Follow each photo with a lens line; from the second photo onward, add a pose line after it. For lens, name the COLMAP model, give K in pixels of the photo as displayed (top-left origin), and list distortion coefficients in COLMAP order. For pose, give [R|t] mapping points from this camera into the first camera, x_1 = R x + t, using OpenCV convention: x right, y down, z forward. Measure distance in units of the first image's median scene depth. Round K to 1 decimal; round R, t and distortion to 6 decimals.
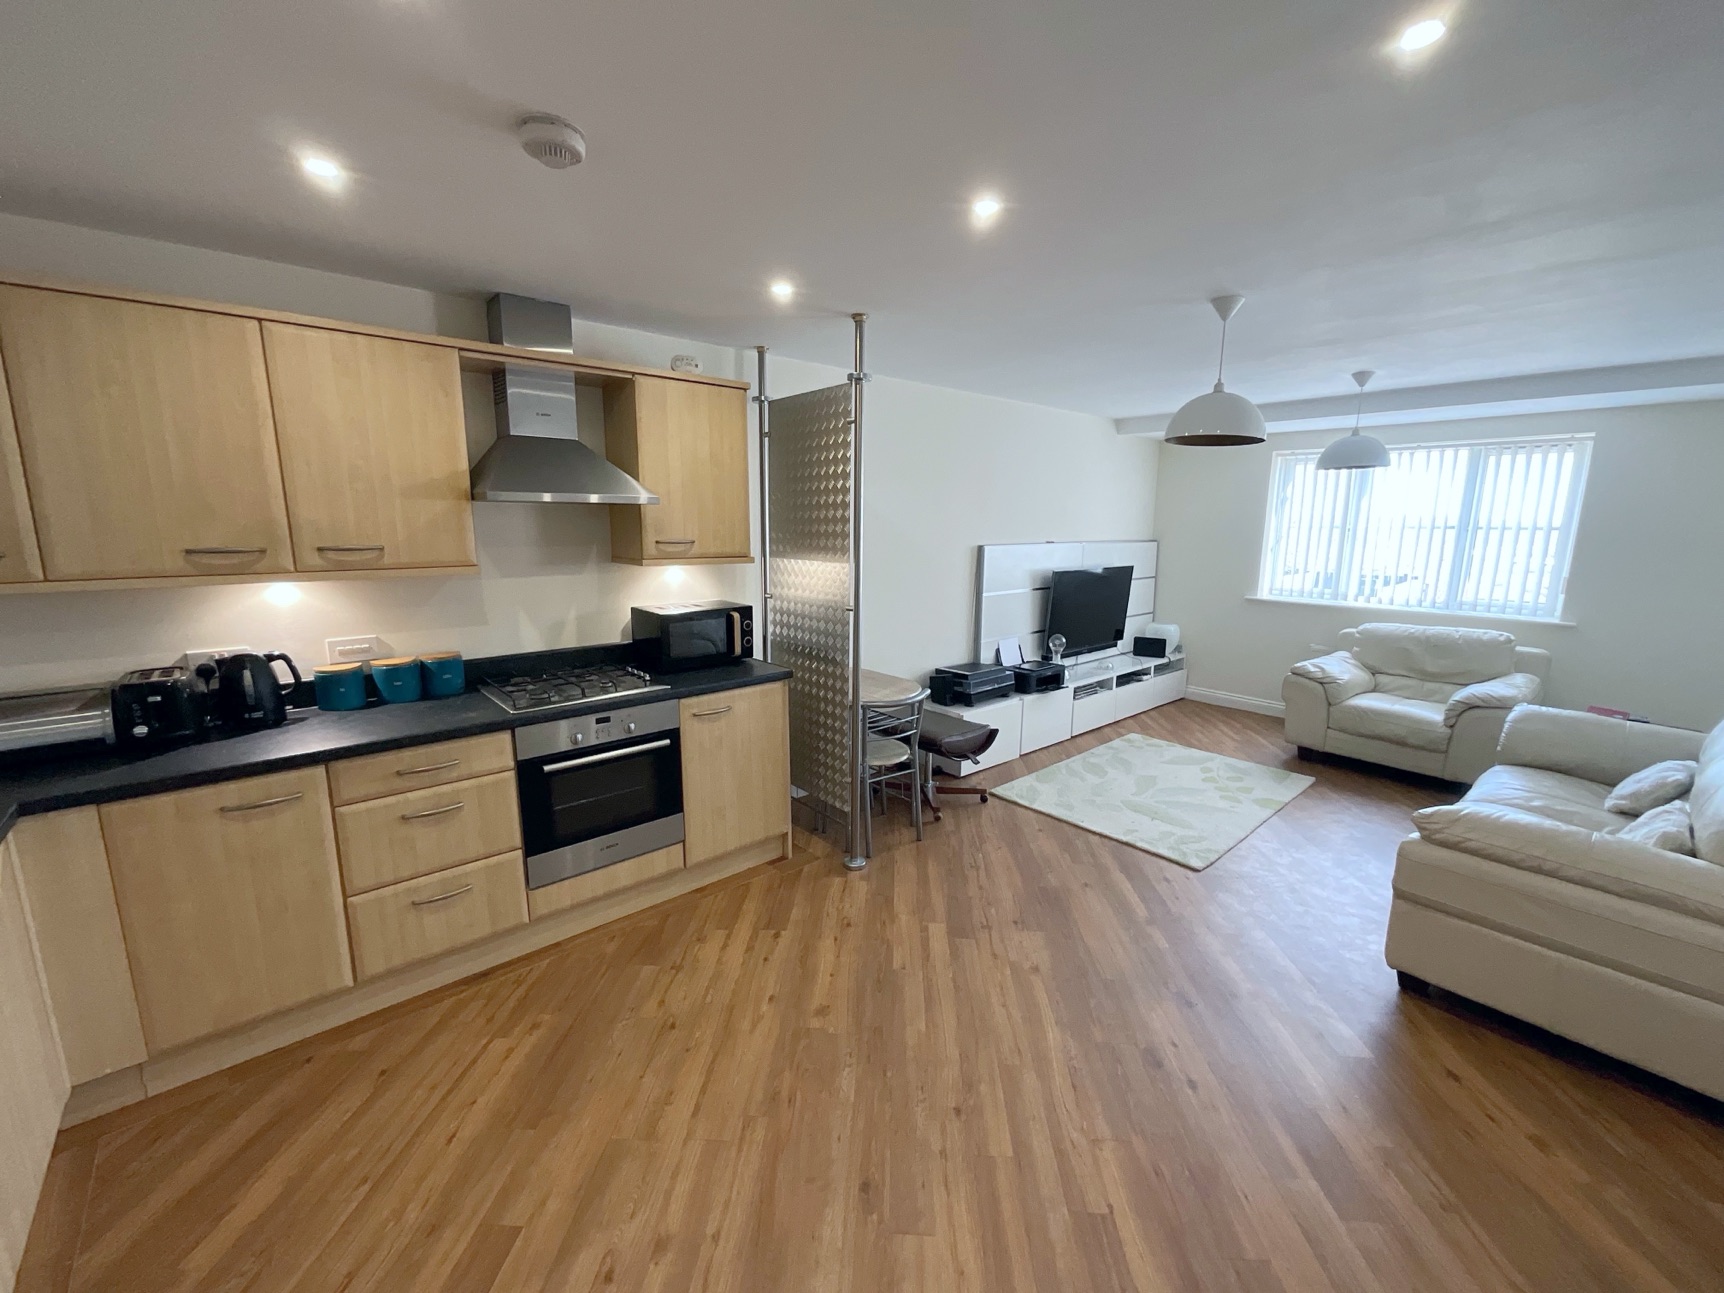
lens RADIAL K [[699.9, 0, 862.0], [0, 699.9, 646.5], [0, 0, 1]] dist [-0.002311, 0.000313]
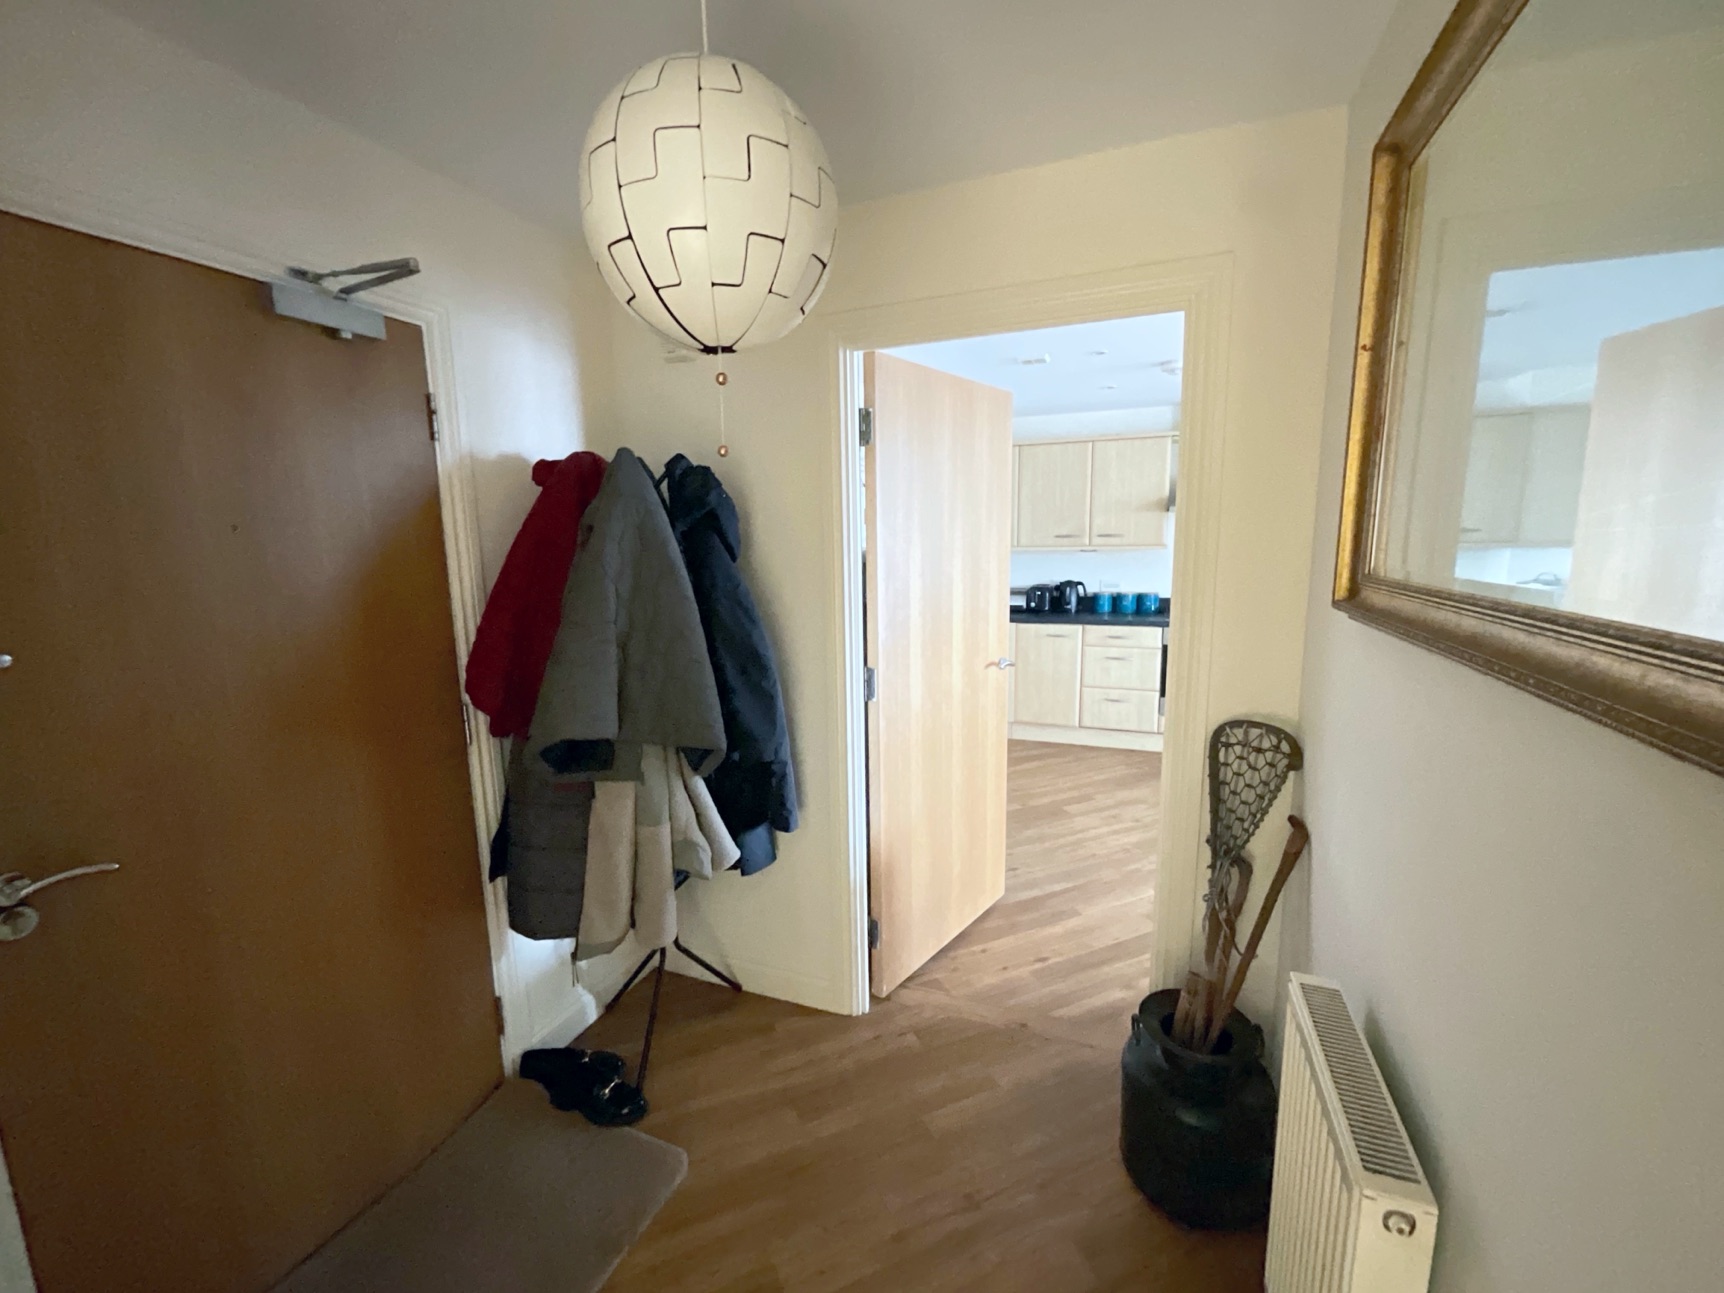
lens RADIAL K [[699.0, 0, 862.0], [0, 699.0, 646.5], [0, 0, 1]] dist [0.000332, 0.000694]
pose [[0.440971, 0.131420, -0.887848, 0.737579], [-0.144072, 0.986759, 0.074504, 0.123147], [0.885883, 0.095060, 0.454065, -0.531905]]
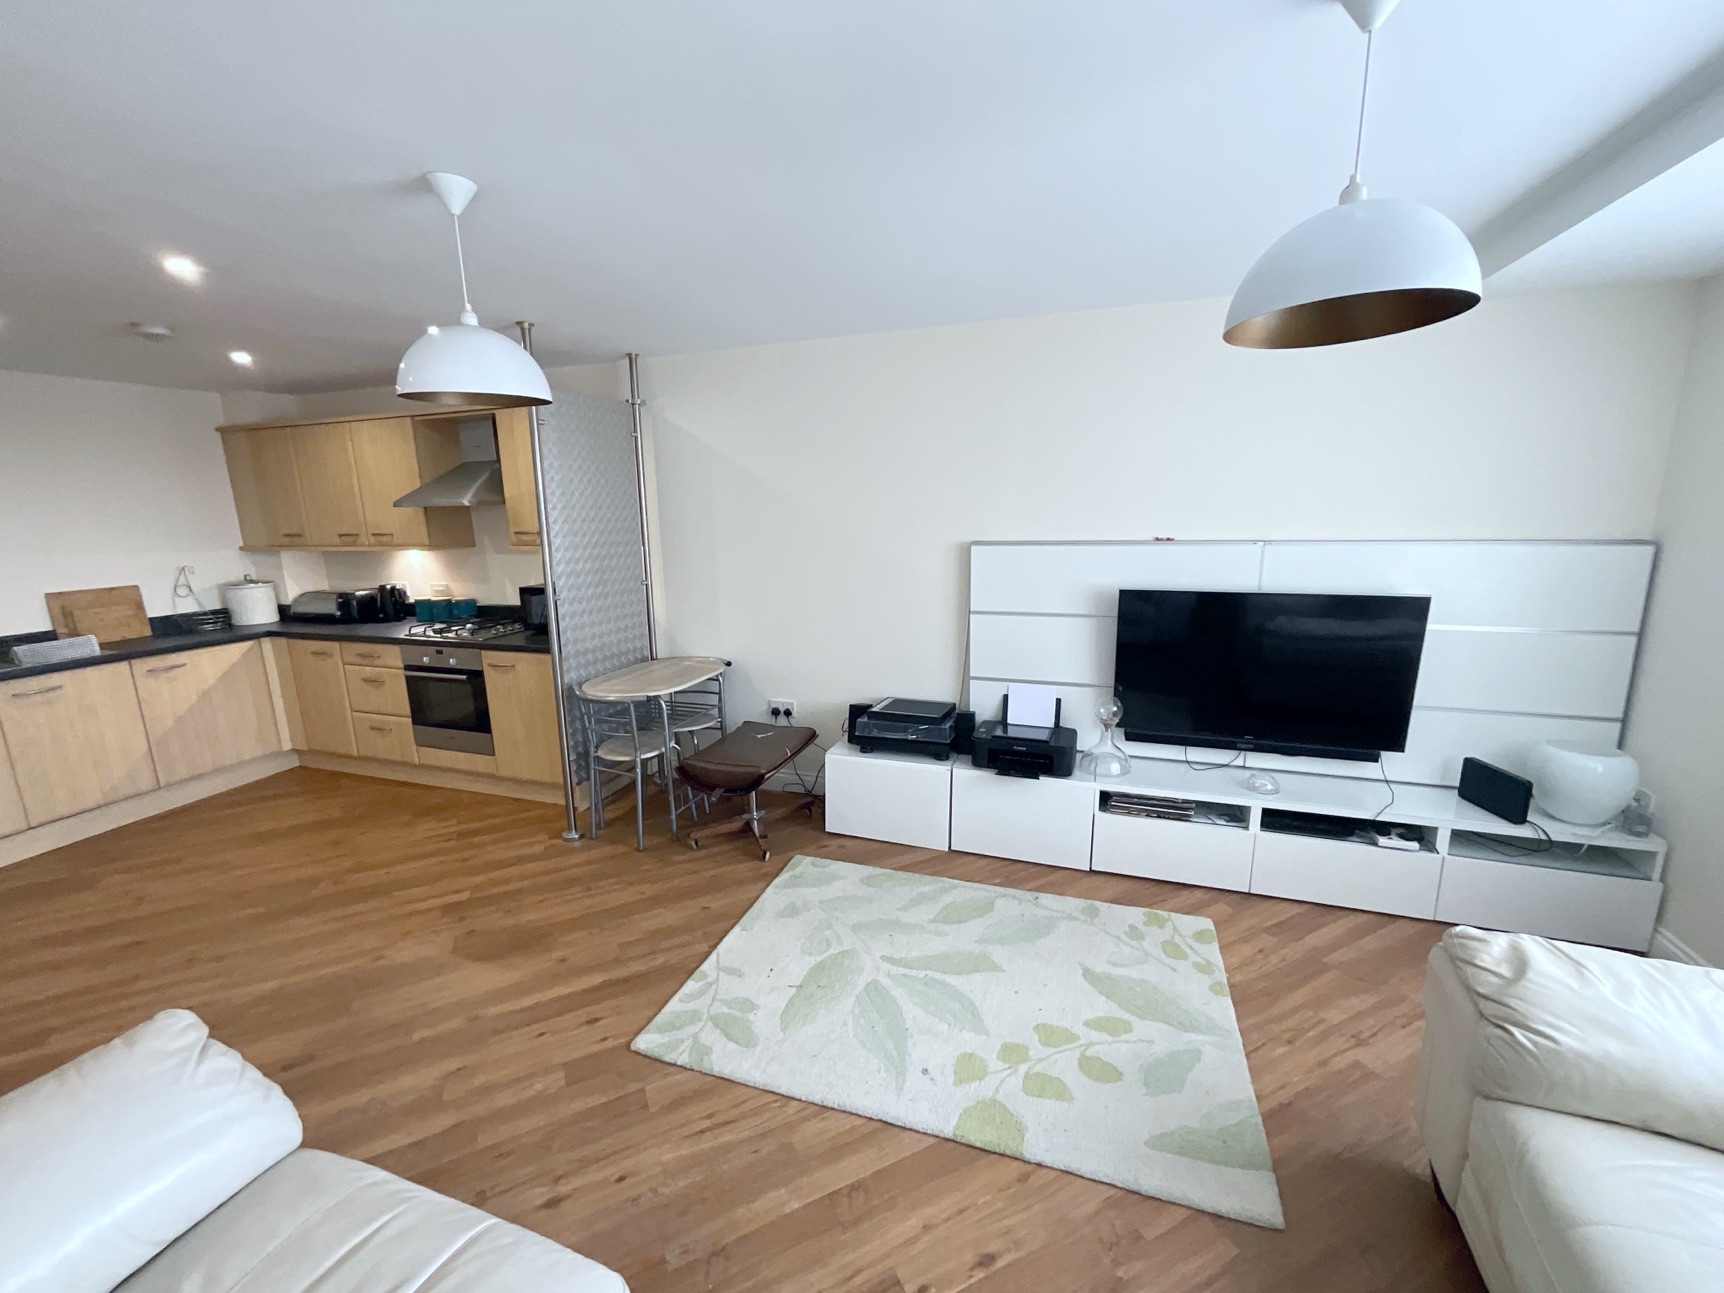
lens RADIAL K [[699.0, 0, 862.0], [0, 699.0, 646.5], [0, 0, 1]] dist [0.000332, 0.000694]
pose [[0.483580, 0.160409, -0.860476, 1.239240], [-0.132916, 0.985121, 0.108947, -0.173595], [0.865150, 0.061686, 0.497706, 0.949252]]
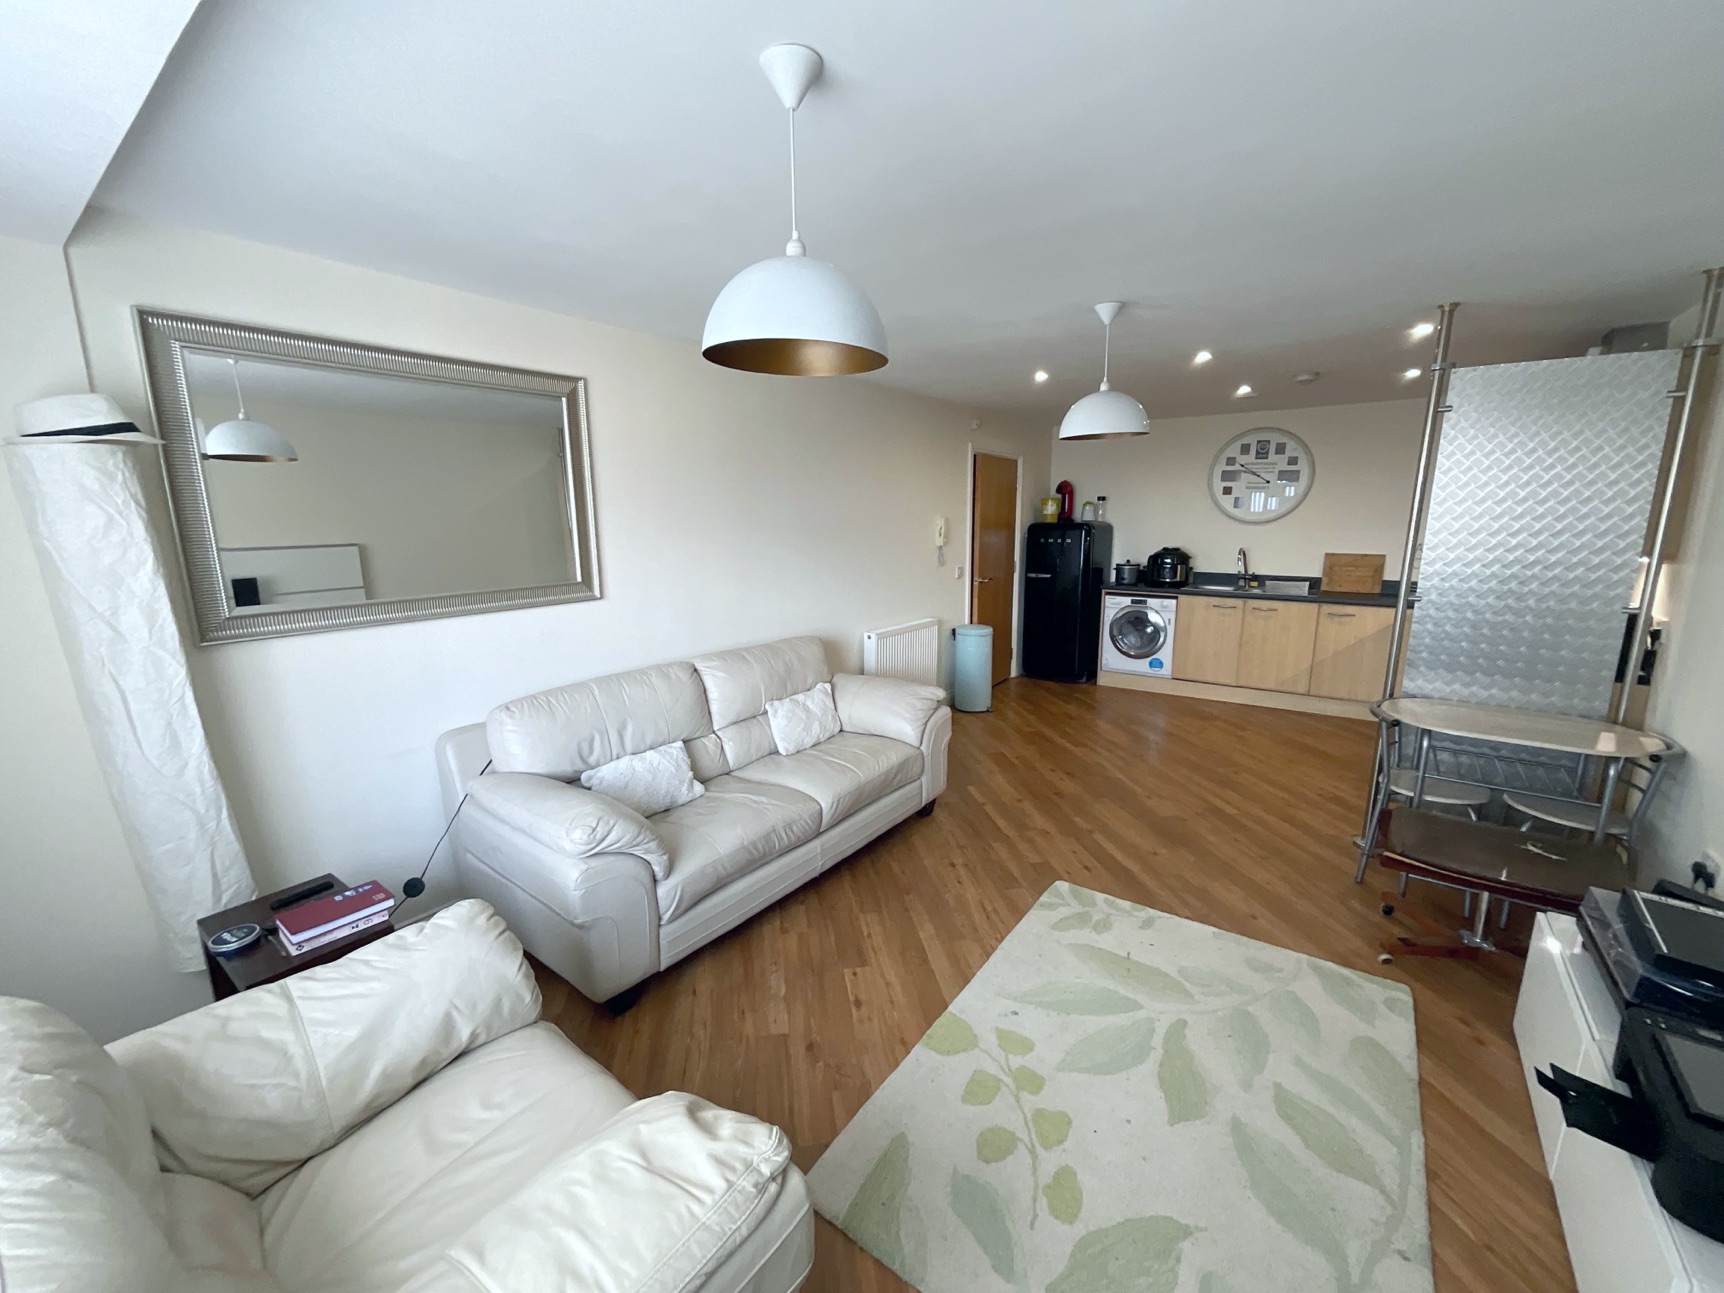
lens RADIAL K [[699.0, 0, 862.0], [0, 699.0, 646.5], [0, 0, 1]] dist [0.000332, 0.000694]
pose [[-0.977571, 0.042245, -0.206326, 1.047453], [-0.036082, 0.931597, 0.361699, -0.351308], [0.207492, 0.361031, -0.909178, 1.917872]]
